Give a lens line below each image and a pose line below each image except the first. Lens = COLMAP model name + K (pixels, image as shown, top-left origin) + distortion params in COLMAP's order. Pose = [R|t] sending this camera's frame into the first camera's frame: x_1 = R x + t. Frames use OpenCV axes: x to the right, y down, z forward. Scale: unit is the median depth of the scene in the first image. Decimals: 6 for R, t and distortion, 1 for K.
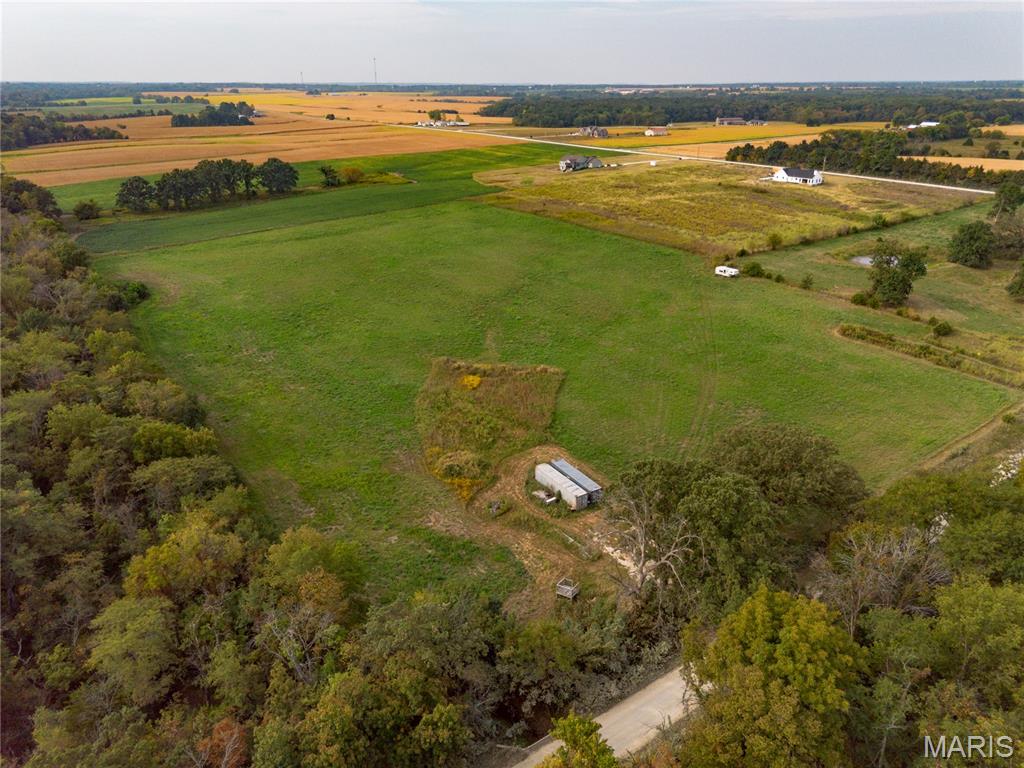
lens RADIAL K [[711.4, 0, 511.2], [0, 711.4, 378.2], [0, 0, 1]] dist [0.068512, -0.066651]
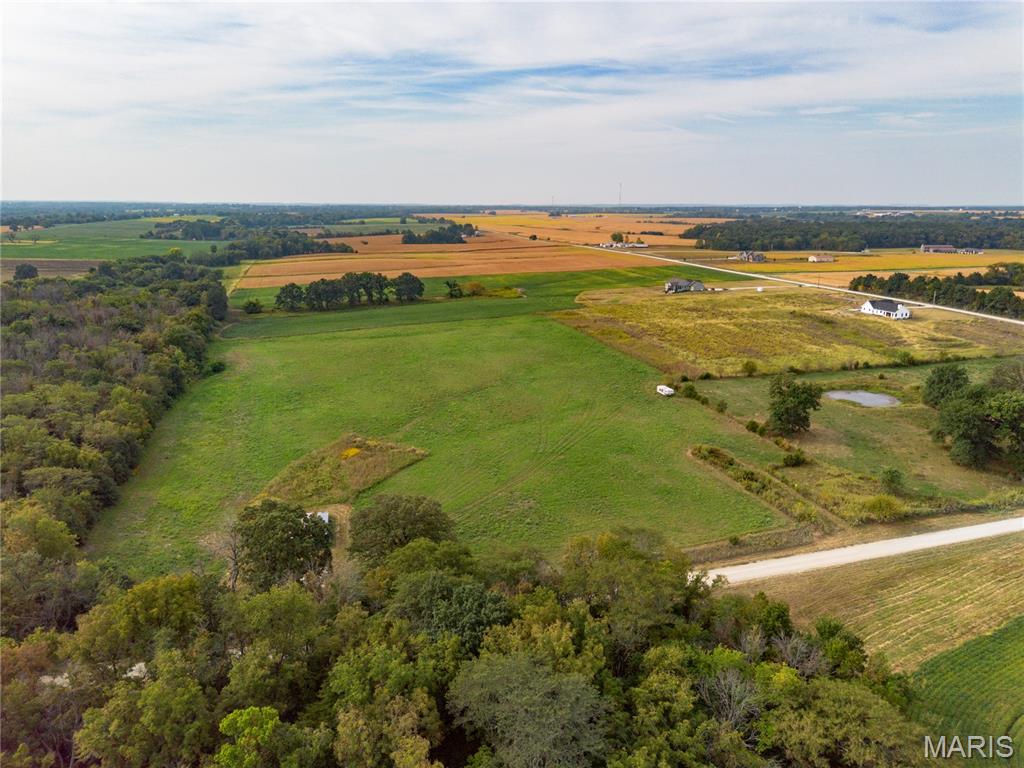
lens RADIAL K [[711.4, 0, 511.2], [0, 711.4, 378.2], [0, 0, 1]] dist [0.068512, -0.066651]
pose [[0.944085, 0.082575, -0.319193, 0.187921], [-0.129693, 0.983091, -0.129272, 0.000712], [0.303121, 0.163441, 0.938832, -0.036010]]
